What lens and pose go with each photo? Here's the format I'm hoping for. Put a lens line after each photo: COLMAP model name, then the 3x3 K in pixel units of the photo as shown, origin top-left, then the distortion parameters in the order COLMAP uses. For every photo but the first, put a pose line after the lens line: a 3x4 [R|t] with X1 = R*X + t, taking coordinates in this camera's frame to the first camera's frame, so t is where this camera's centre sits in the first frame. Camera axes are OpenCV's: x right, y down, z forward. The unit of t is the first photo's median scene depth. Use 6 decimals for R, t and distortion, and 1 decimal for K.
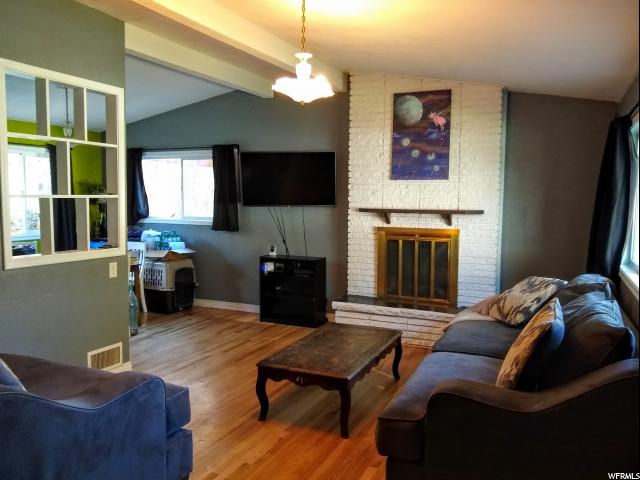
lens RADIAL K [[519.1, 0, 320.0], [0, 519.1, 240.0], [0, 0, 1]] dist [-0.005987, 0.005920]
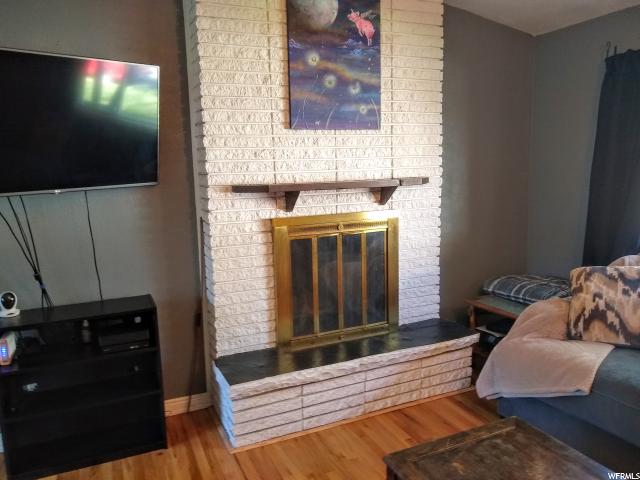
lens RADIAL K [[519.1, 0, 320.0], [0, 519.1, 240.0], [0, 0, 1]] dist [-0.005987, 0.005920]
pose [[0.646096, -0.136969, 0.750866, -0.265369], [0.093525, 0.990560, 0.100218, -0.053636], [-0.757505, 0.005474, 0.652807, 0.635712]]
